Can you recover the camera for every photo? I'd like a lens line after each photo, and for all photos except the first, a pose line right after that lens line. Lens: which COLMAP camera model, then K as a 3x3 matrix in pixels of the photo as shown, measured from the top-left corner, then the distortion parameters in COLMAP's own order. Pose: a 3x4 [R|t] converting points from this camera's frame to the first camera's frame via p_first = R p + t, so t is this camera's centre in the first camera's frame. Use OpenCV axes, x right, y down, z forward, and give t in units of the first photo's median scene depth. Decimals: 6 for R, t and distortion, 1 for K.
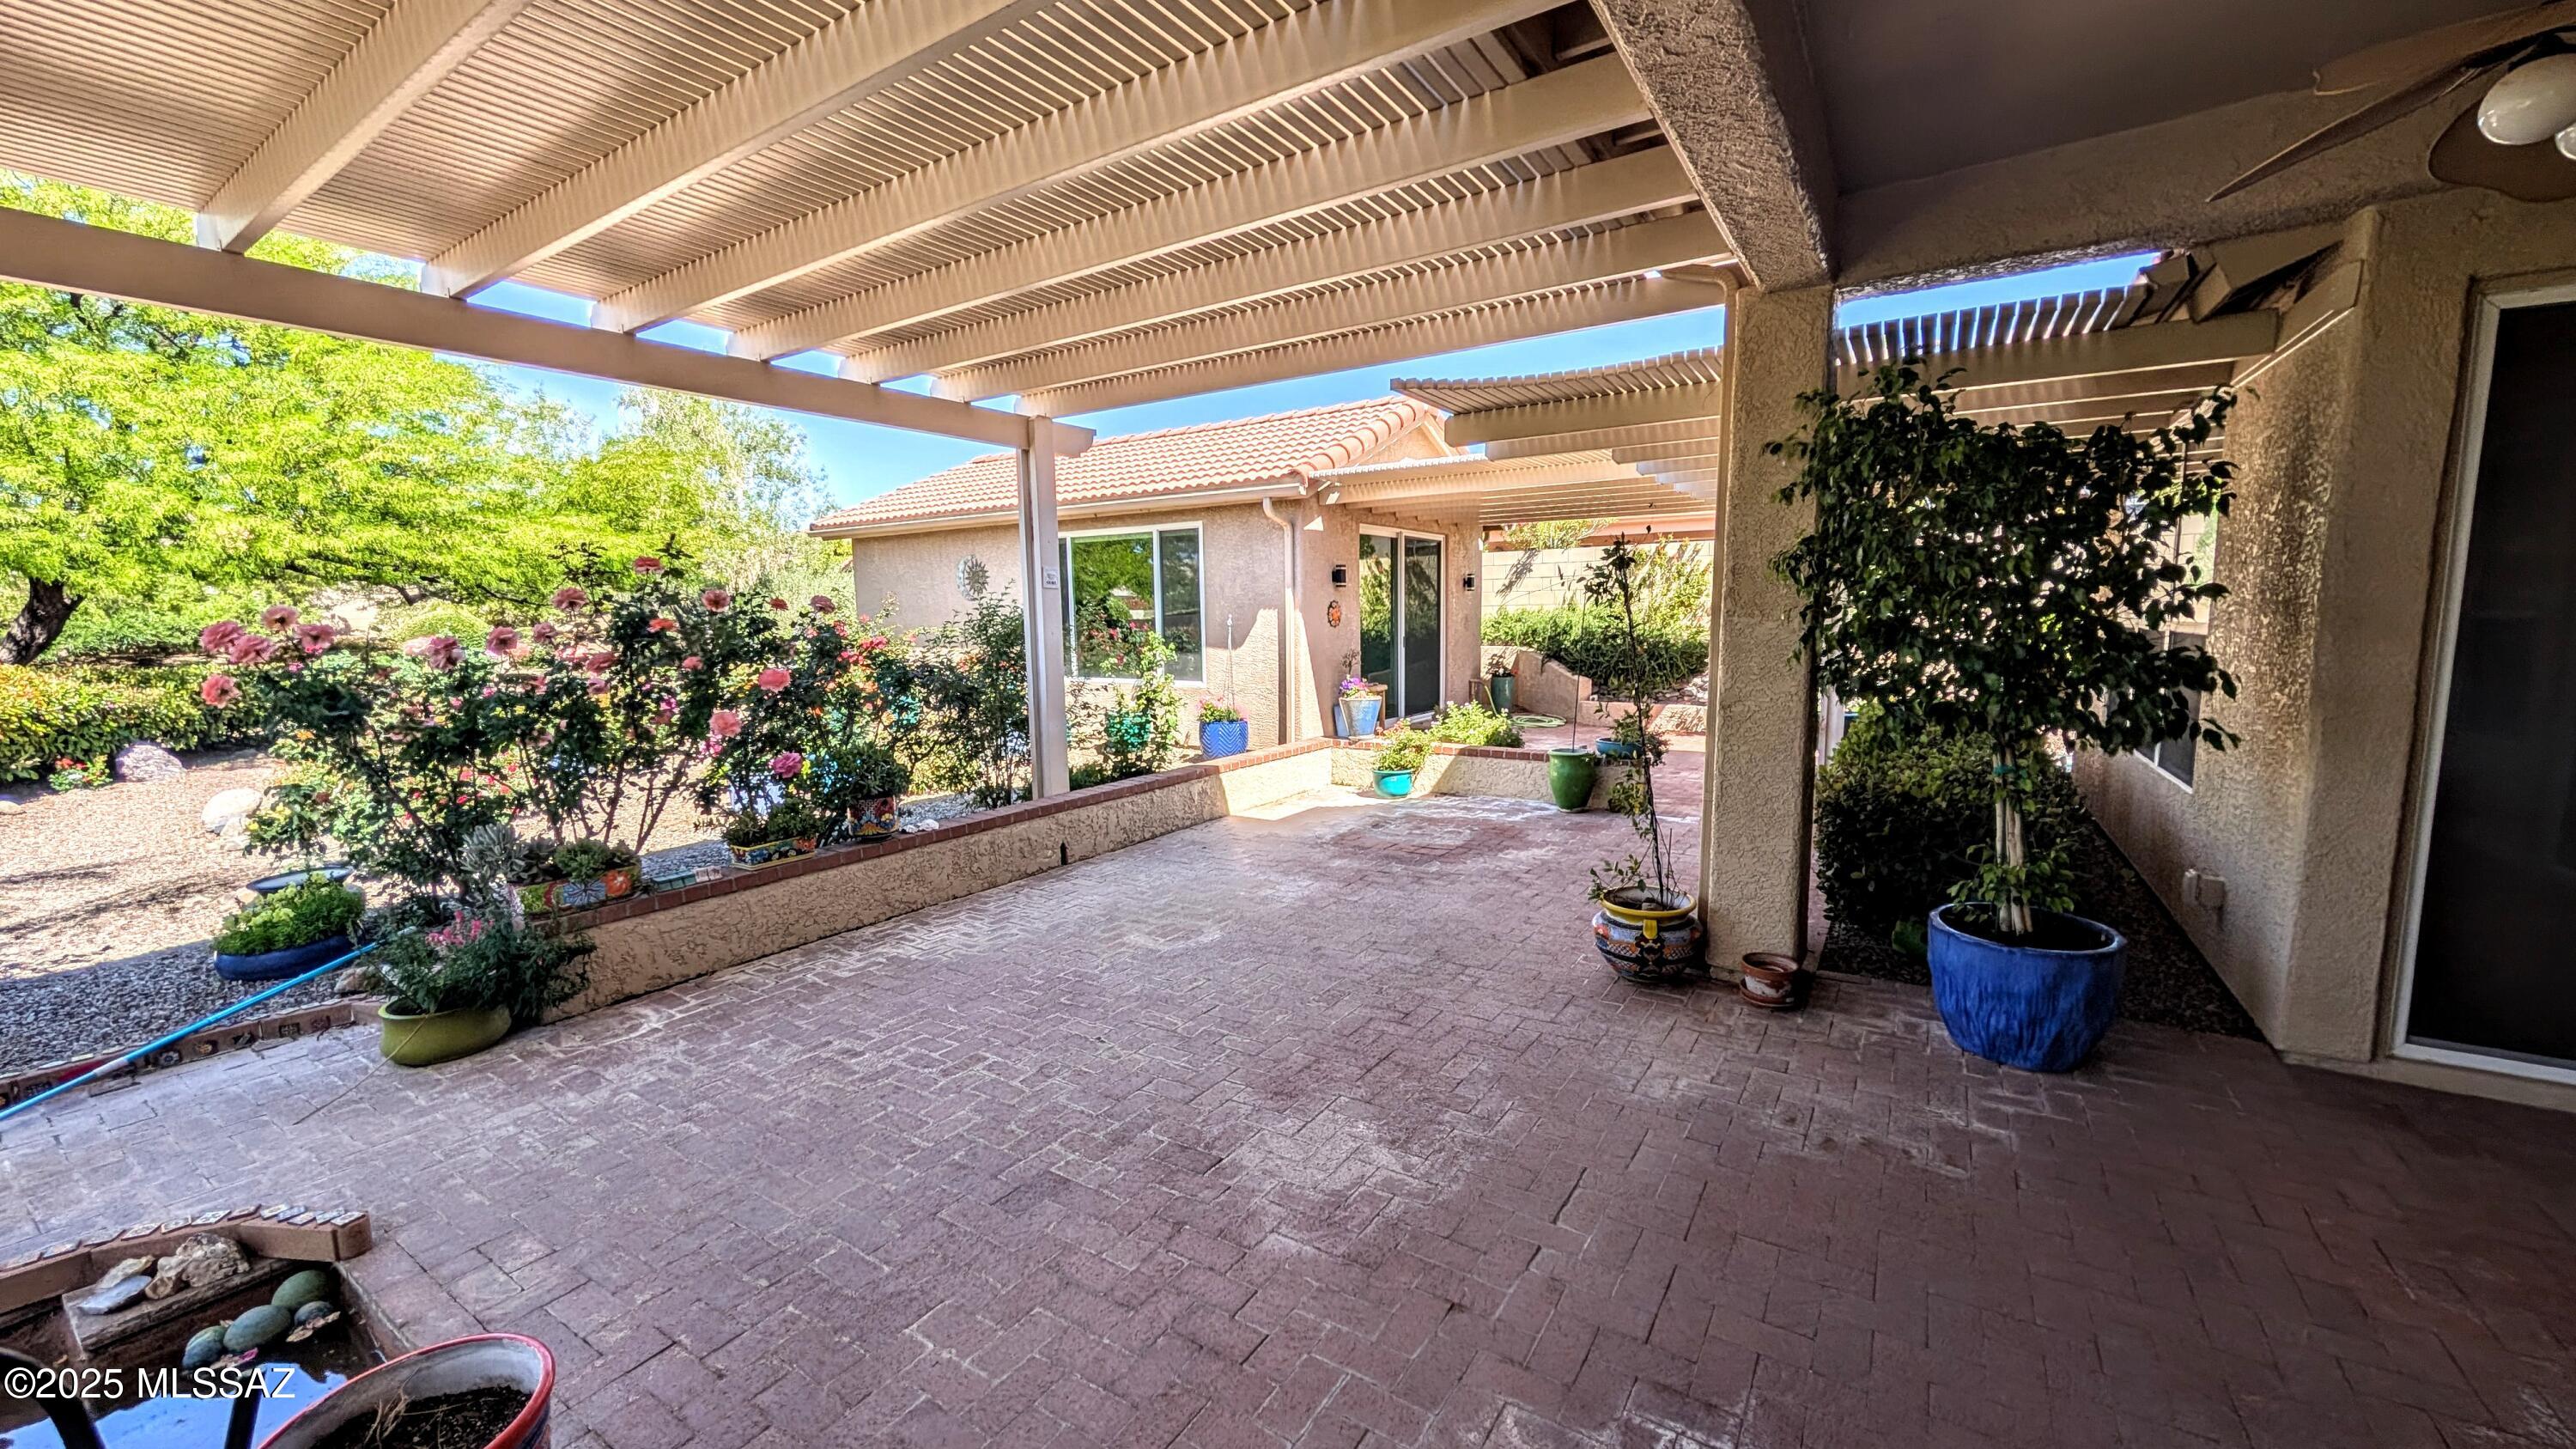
lens RADIAL K [[962.8, 0, 1288.0], [0, 962.8, 724.5], [0, 0, 1]] dist [-0.001417, -0.000184]
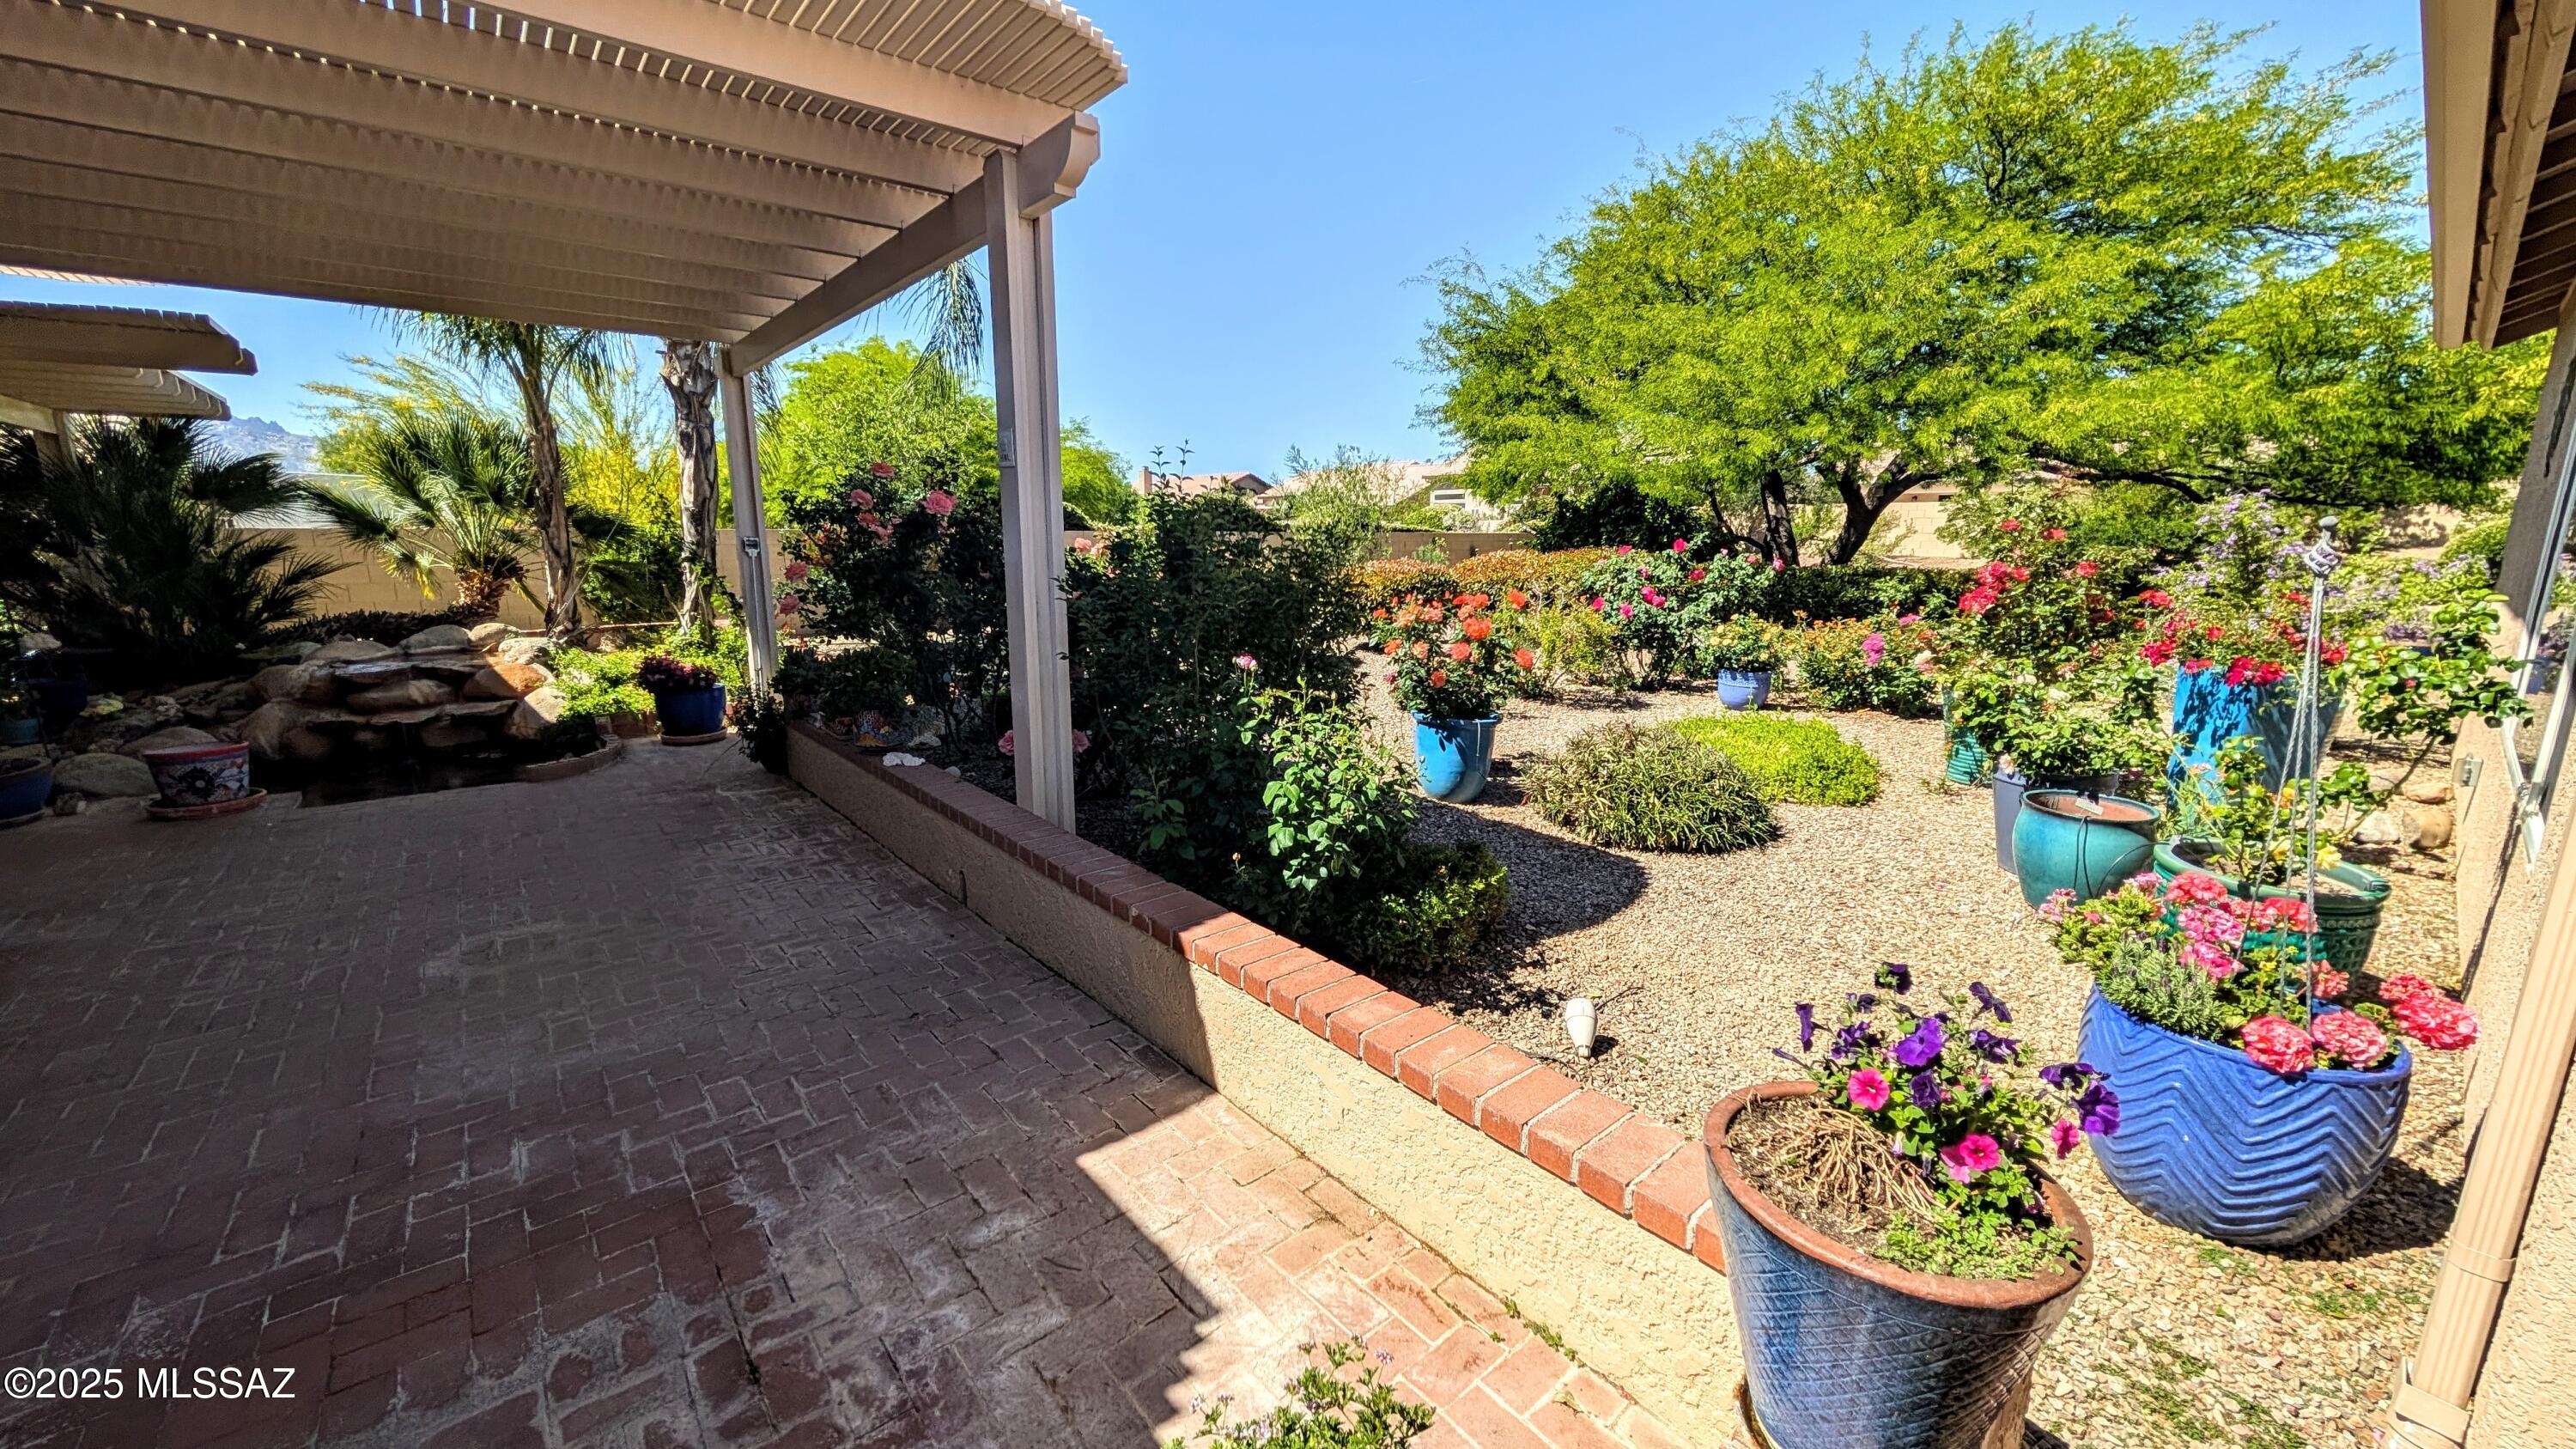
lens RADIAL K [[962.8, 0, 1288.0], [0, 962.8, 724.5], [0, 0, 1]] dist [-0.001417, -0.000184]
pose [[-0.282485, 0.197721, -0.938674, 0.499658], [-0.113642, 0.964739, 0.237411, -0.257066], [0.952516, 0.173737, -0.250055, 2.325883]]
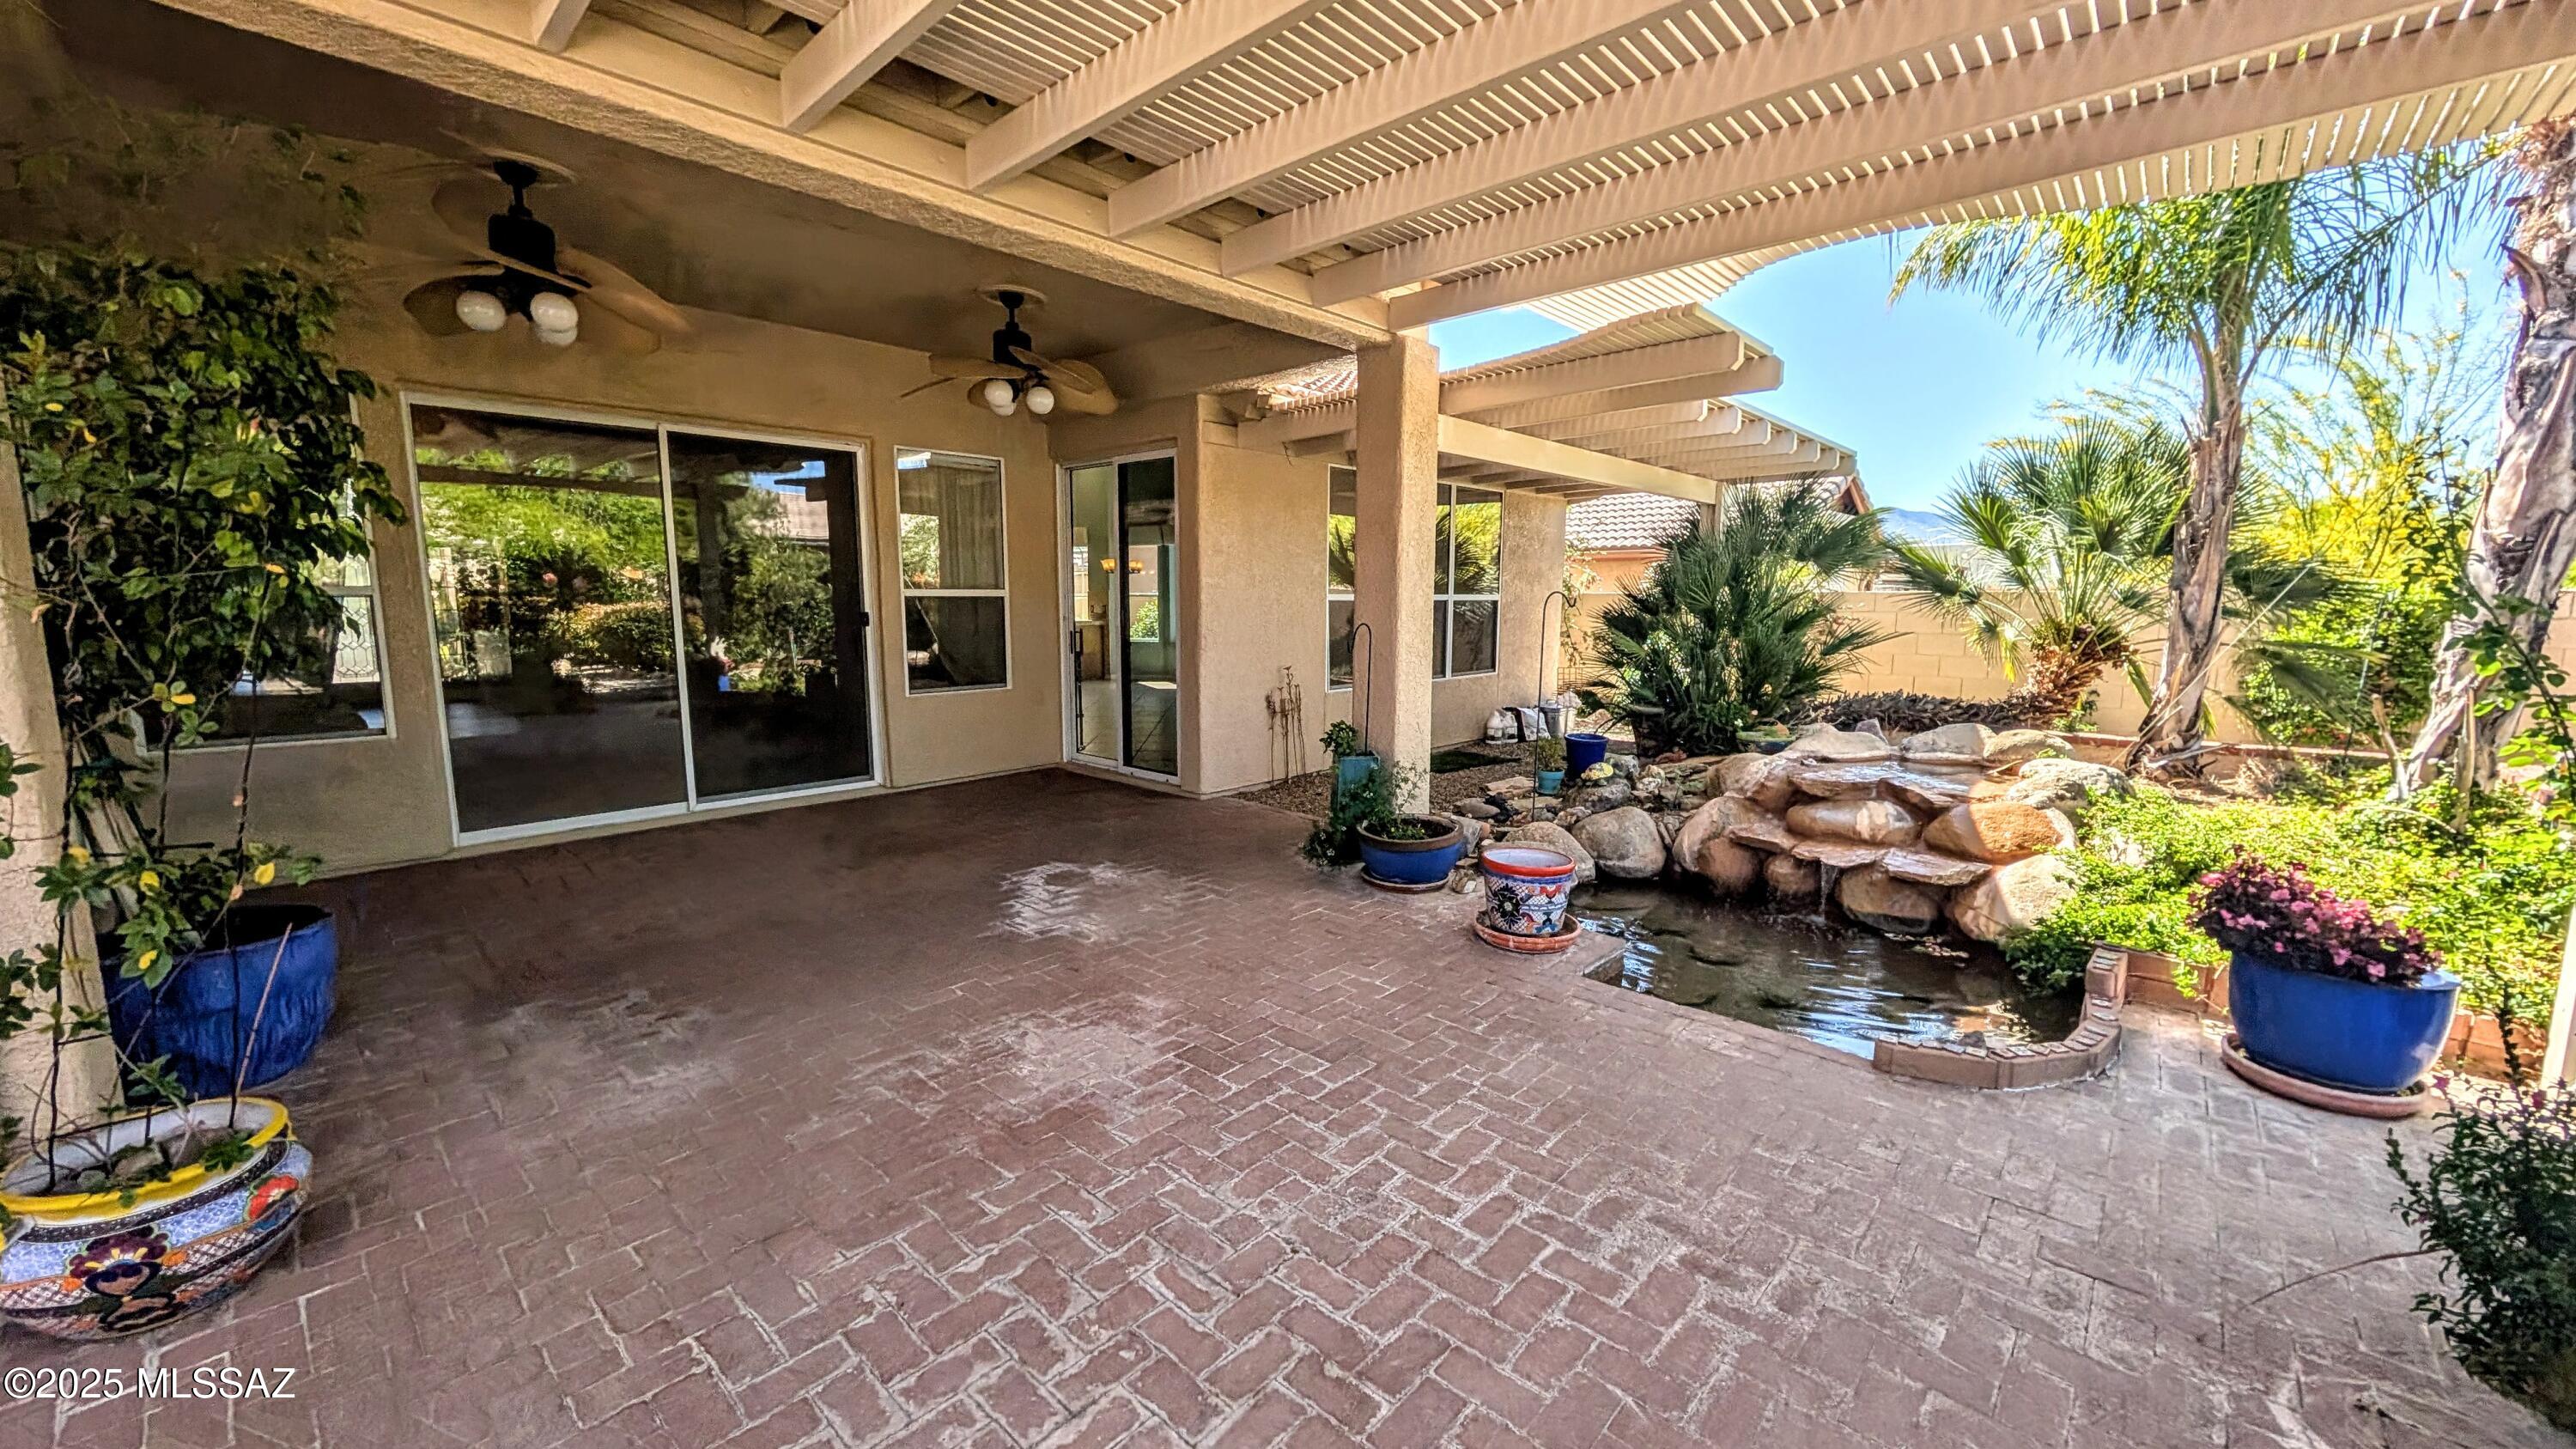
lens RADIAL K [[962.8, 0, 1288.0], [0, 962.8, 724.5], [0, 0, 1]] dist [-0.001417, -0.000184]
pose [[-0.985801, -0.011110, 0.167551, -0.292363], [0.030148, 0.969885, 0.241690, -0.132180], [-0.165190, 0.243310, -0.955779, 1.509000]]
